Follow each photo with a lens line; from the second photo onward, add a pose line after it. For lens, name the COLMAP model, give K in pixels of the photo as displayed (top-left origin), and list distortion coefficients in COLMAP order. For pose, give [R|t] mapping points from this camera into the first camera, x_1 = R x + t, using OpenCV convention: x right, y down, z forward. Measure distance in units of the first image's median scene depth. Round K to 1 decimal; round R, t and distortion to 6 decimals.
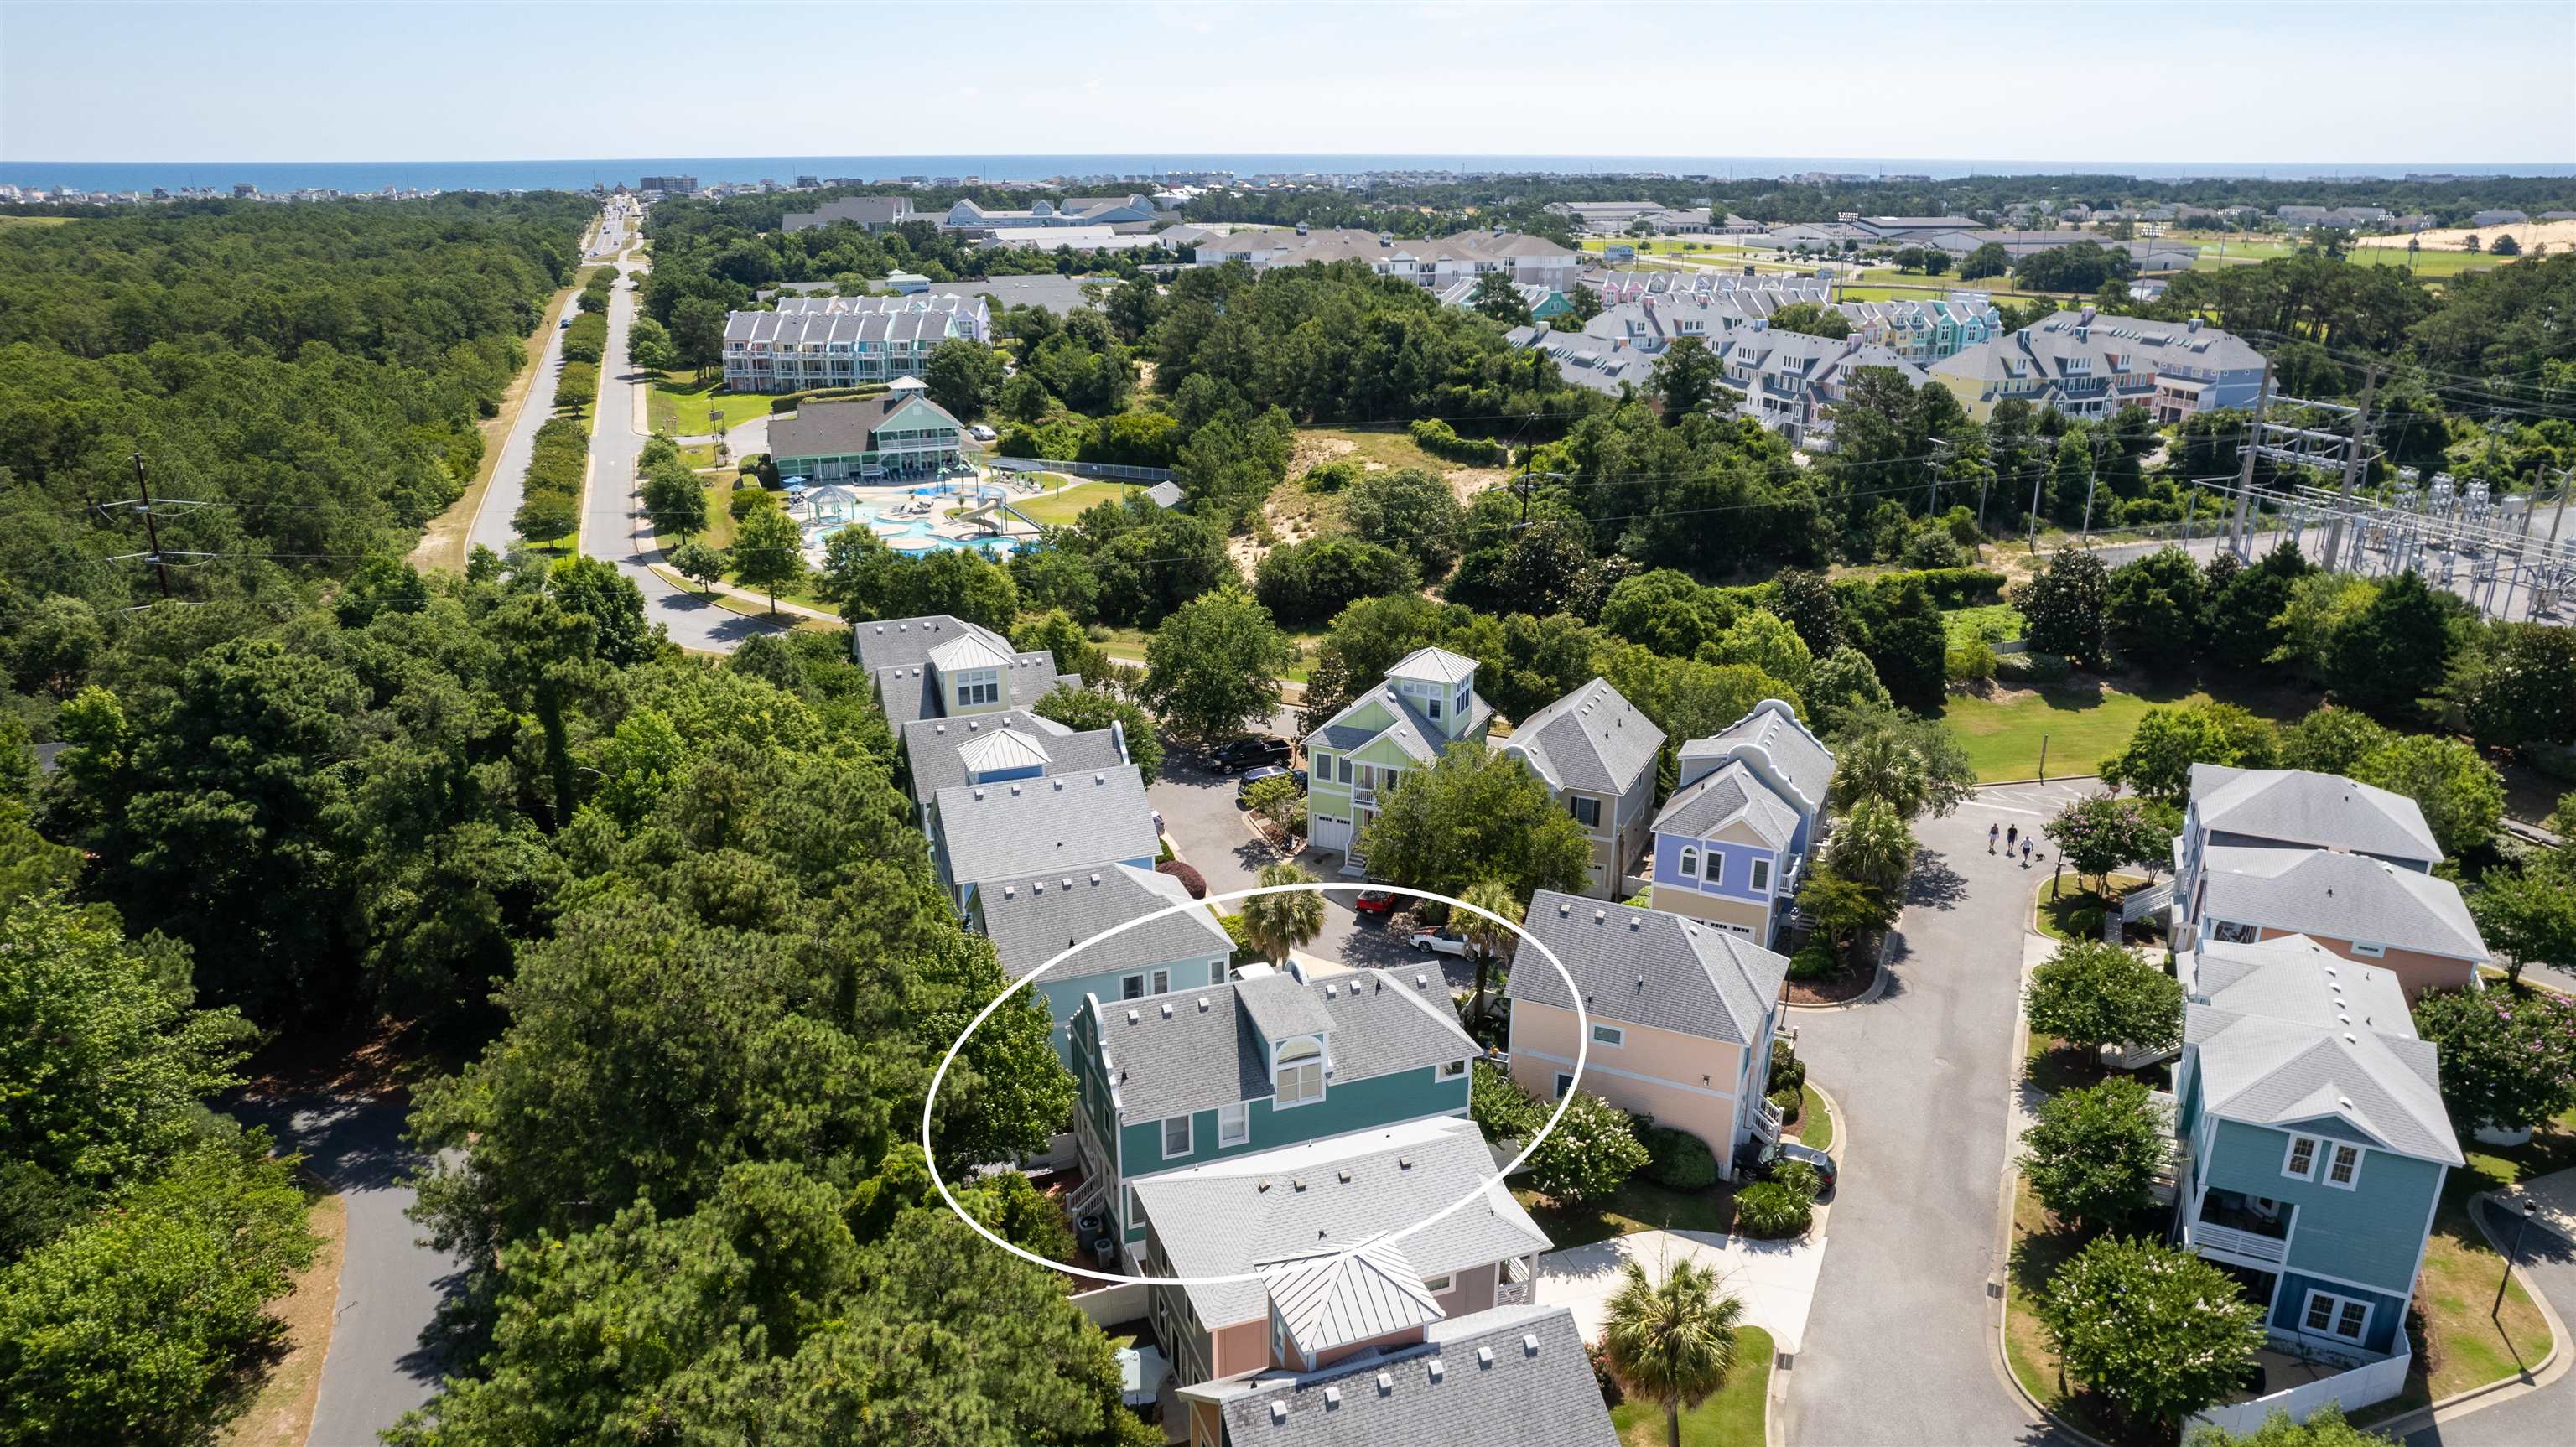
lens RADIAL K [[1683.5, 0, 1284.6], [0, 1683.5, 725.7], [0, 0, 1]] dist [-0.079260, 0.072224]
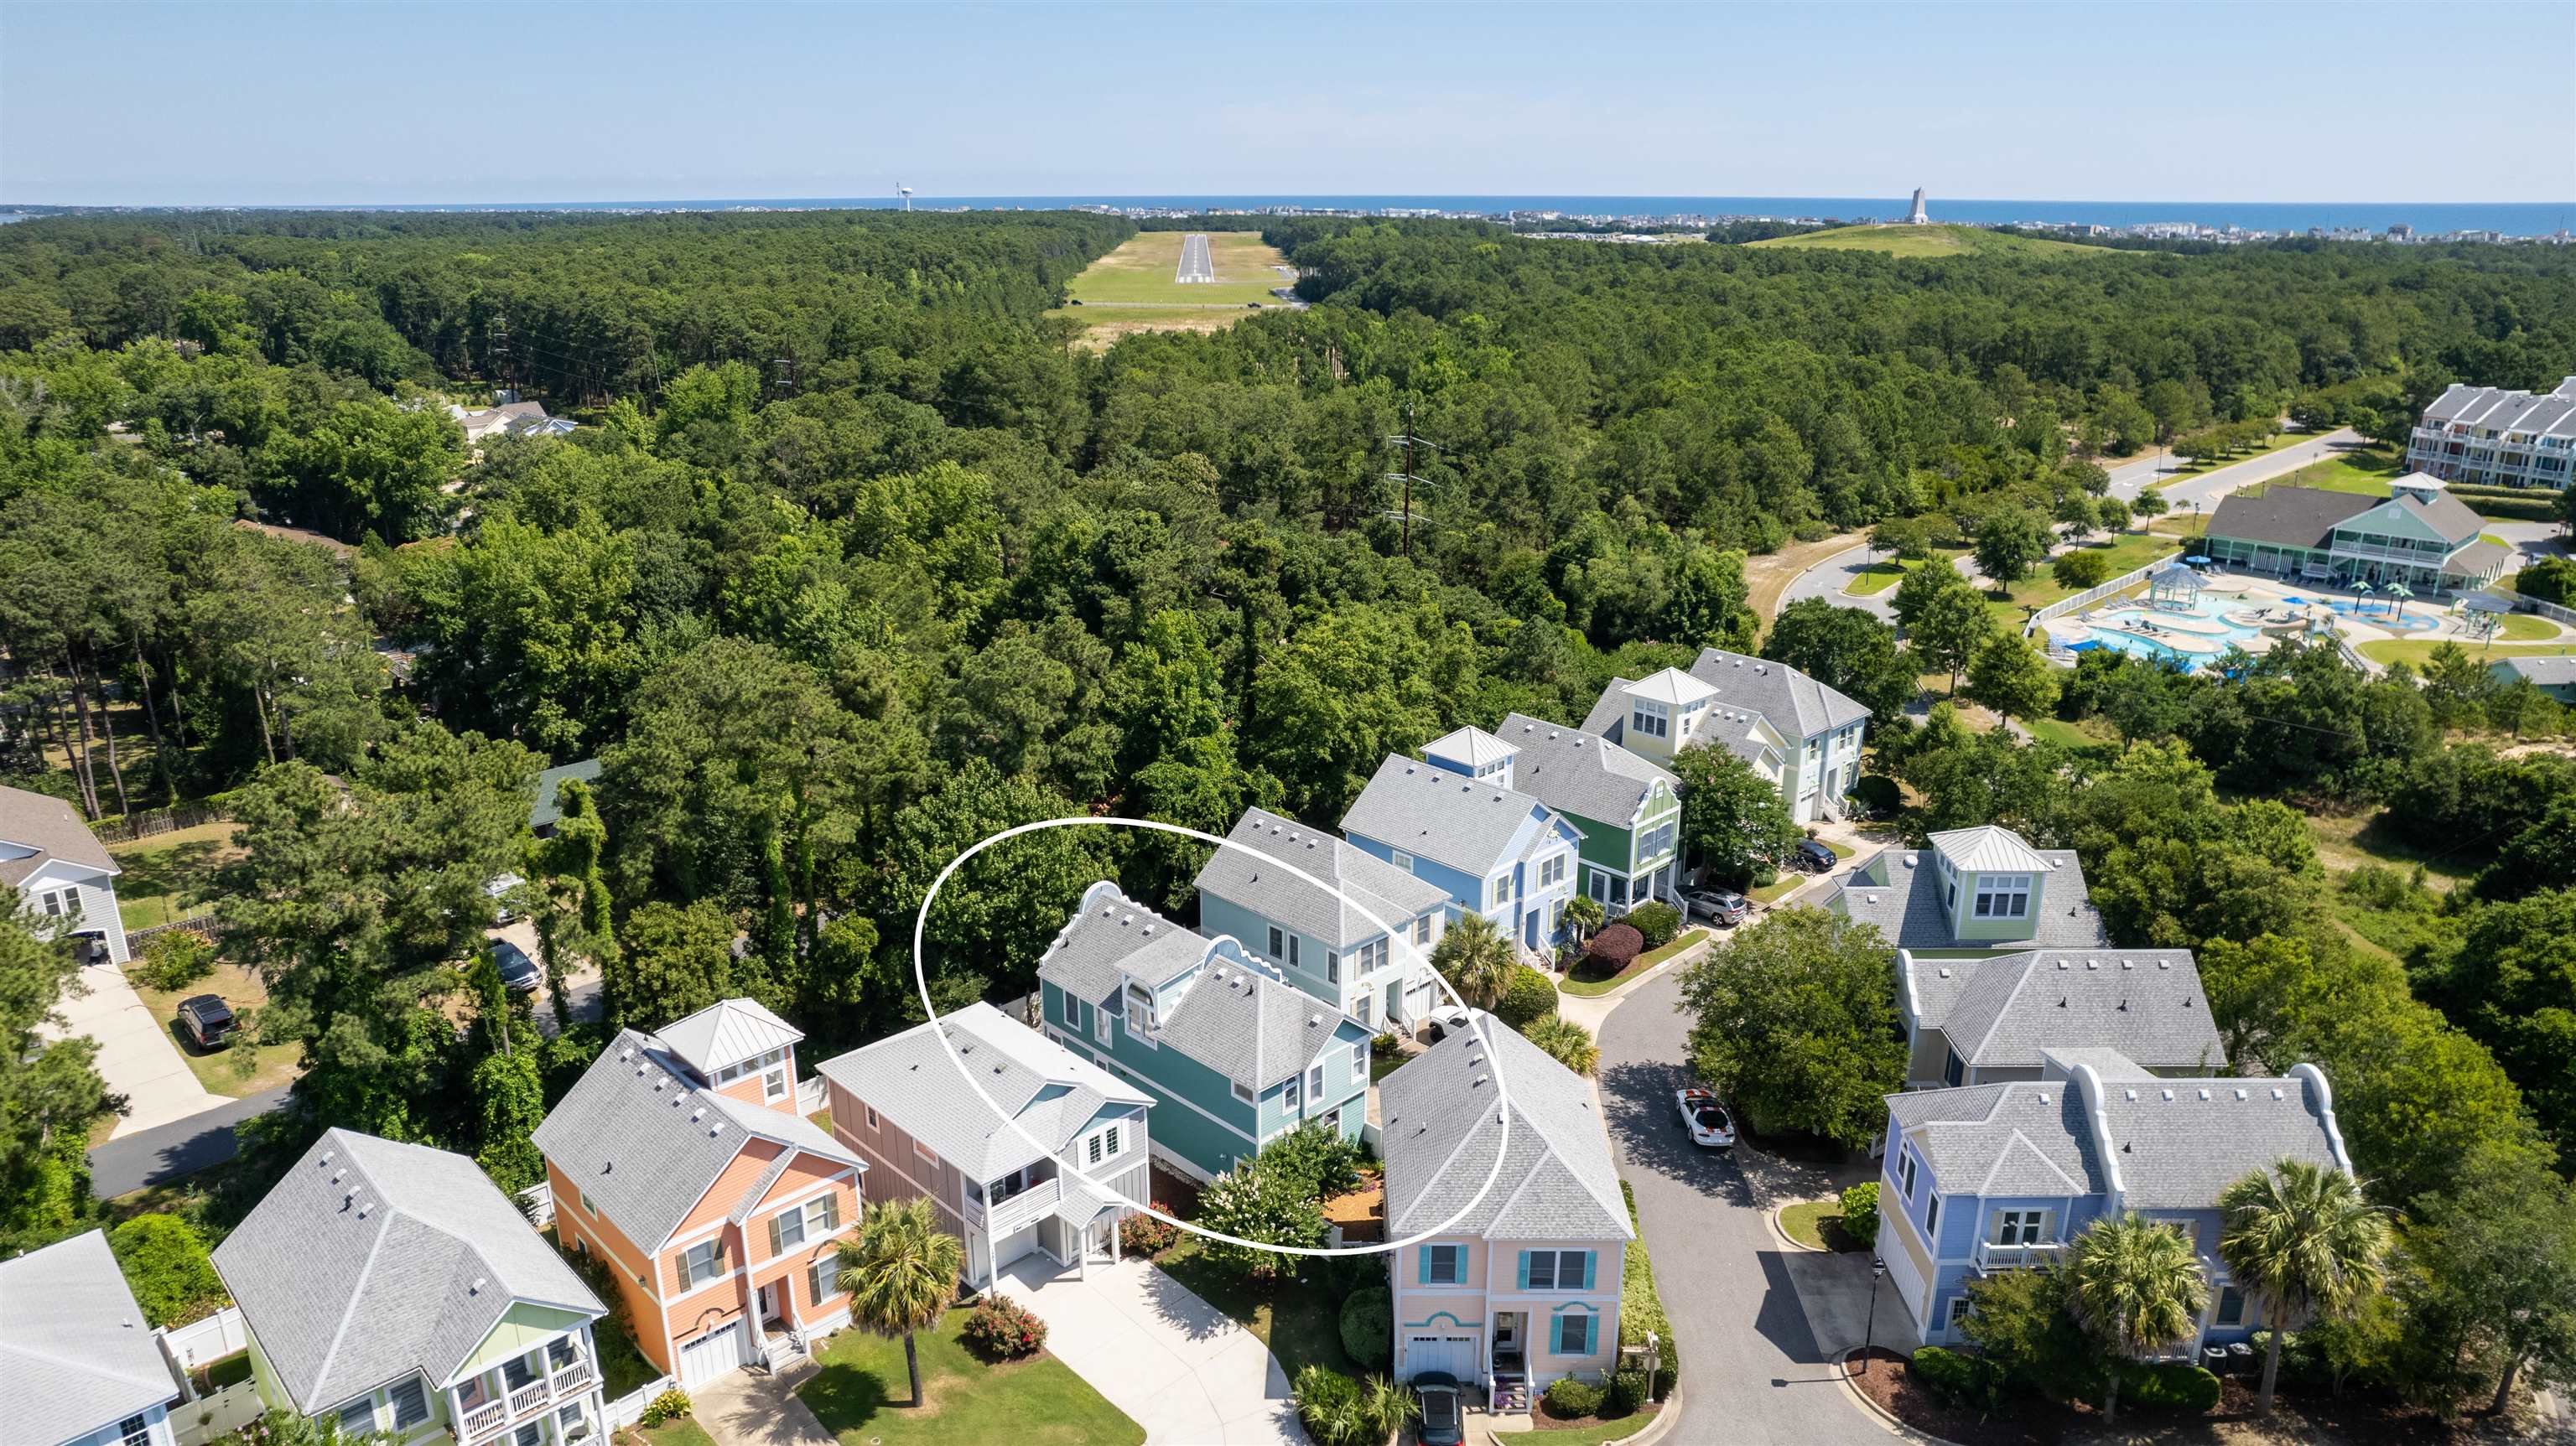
lens RADIAL K [[1683.4, 0, 1284.6], [0, 1683.4, 725.2], [0, 0, 1]] dist [-0.079260, 0.072224]
pose [[0.405442, 0.279811, -0.870243, 0.334290], [-0.298944, 0.940239, 0.163040, -0.064148], [0.863857, 0.194051, 0.464860, 0.179037]]
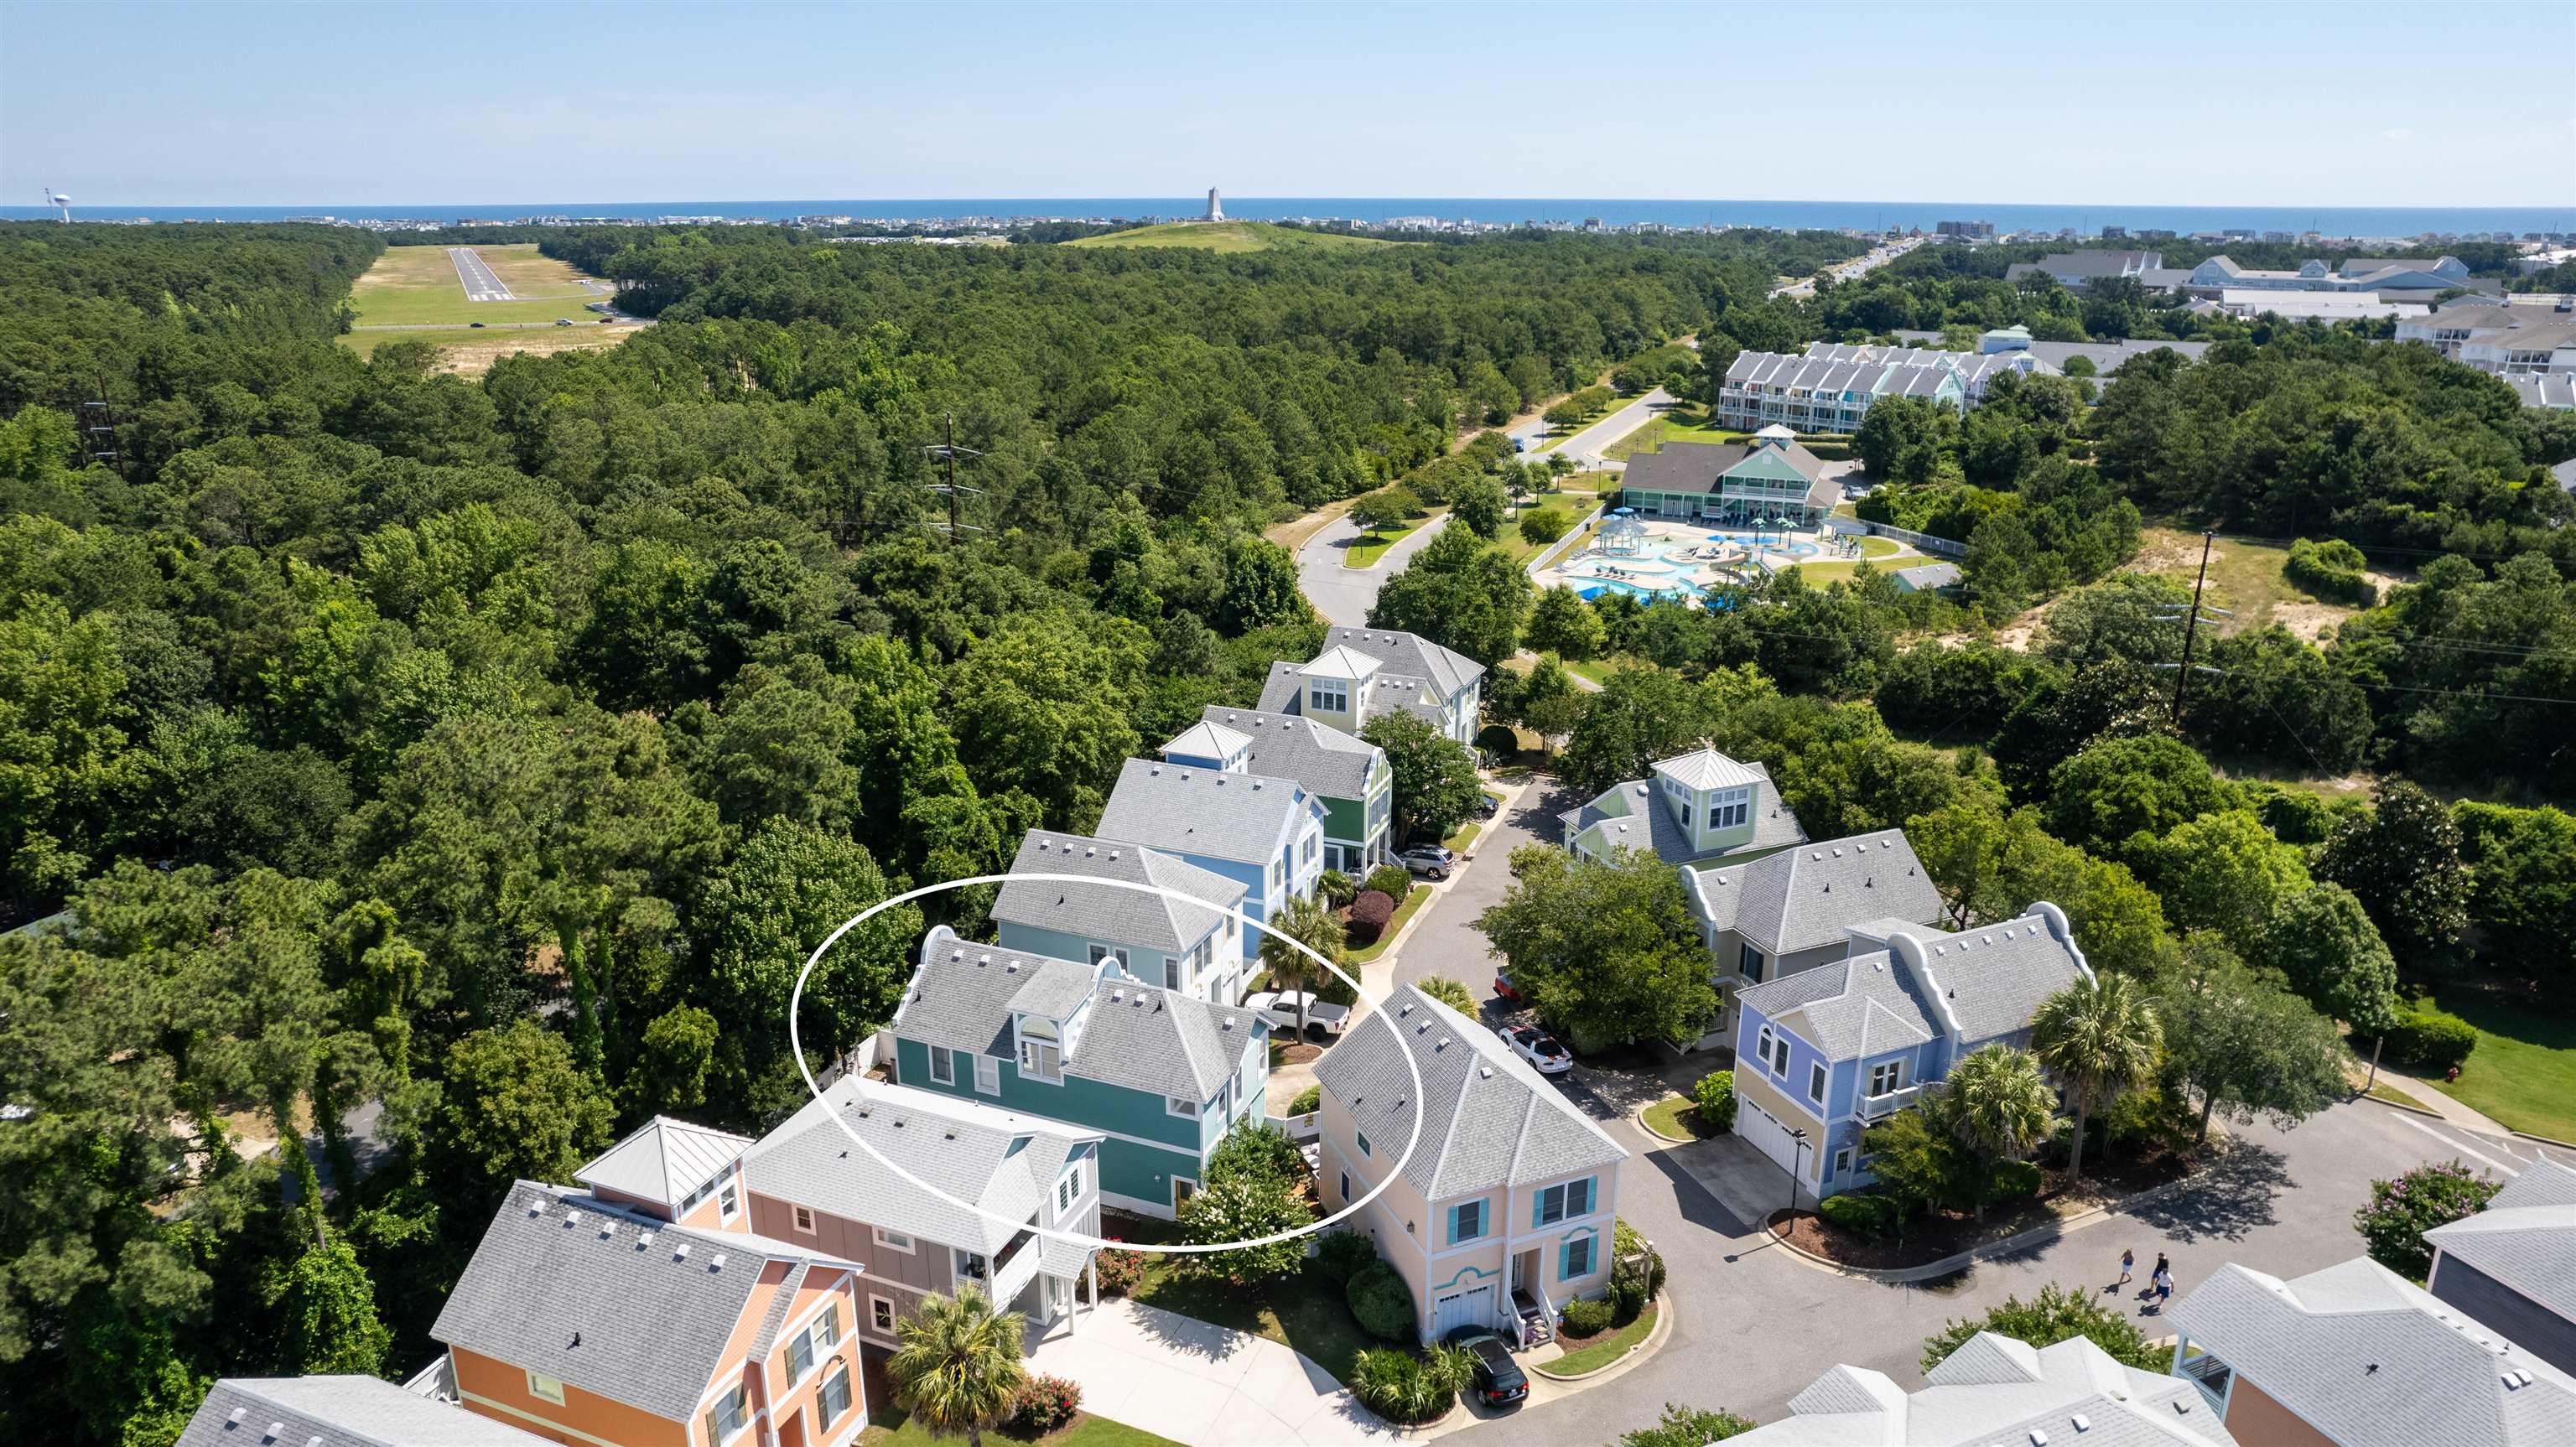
lens RADIAL K [[1683.5, 0, 1284.6], [0, 1683.5, 725.7], [0, 0, 1]] dist [-0.079260, 0.072224]
pose [[0.736772, 0.206697, -0.643773, 0.266193], [-0.222233, 0.973258, 0.058148, -0.032362], [0.638576, 0.100226, 0.763004, 0.087884]]
